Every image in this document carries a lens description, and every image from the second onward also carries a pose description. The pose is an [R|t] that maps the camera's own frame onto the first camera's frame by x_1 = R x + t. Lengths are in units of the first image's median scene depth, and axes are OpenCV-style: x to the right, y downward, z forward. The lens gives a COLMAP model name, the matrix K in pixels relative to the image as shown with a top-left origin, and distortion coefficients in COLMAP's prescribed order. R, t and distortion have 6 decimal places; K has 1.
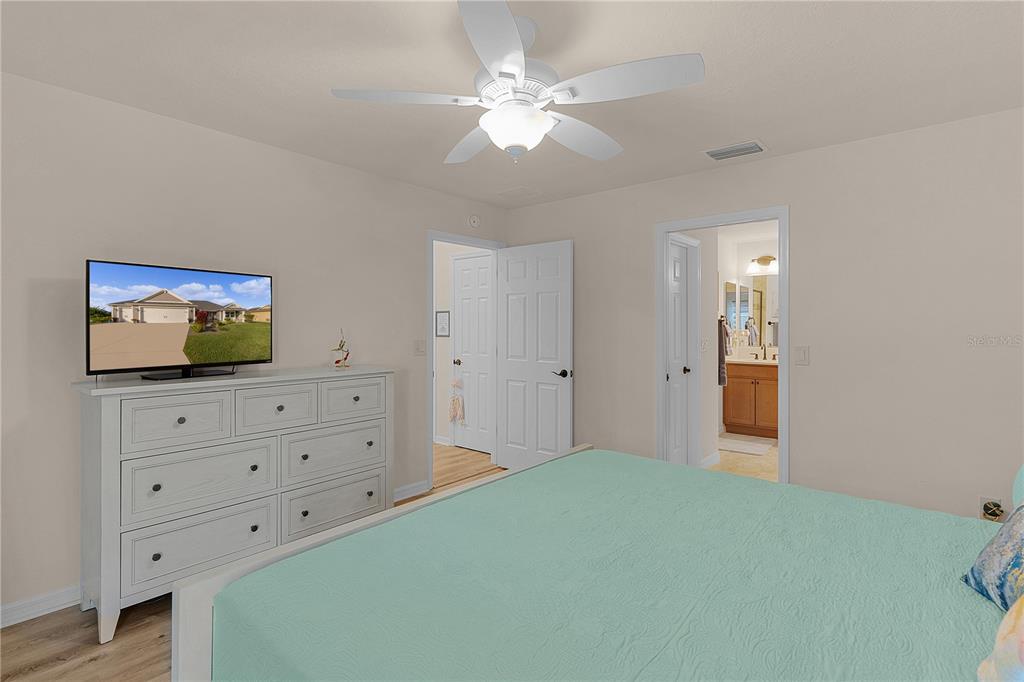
lens RADIAL K [[509.6, 0, 532.5], [0, 509.6, 327.9], [0, 0, 1]] dist [0.000124, 0.000050]
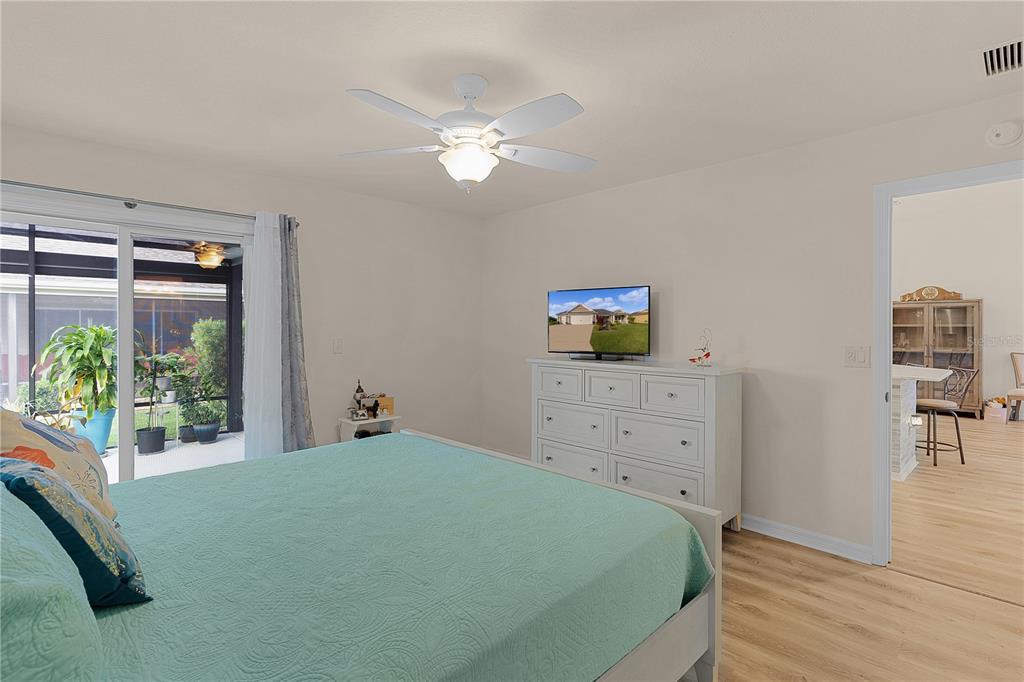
lens RADIAL K [[509.6, 0, 532.5], [0, 509.6, 327.9], [0, 0, 1]] dist [0.000124, 0.000050]
pose [[-0.106853, 0.004230, -0.994266, 0.850933], [-0.000574, 0.999991, 0.004316, -0.005232], [0.994275, 0.001032, -0.106849, 0.967650]]
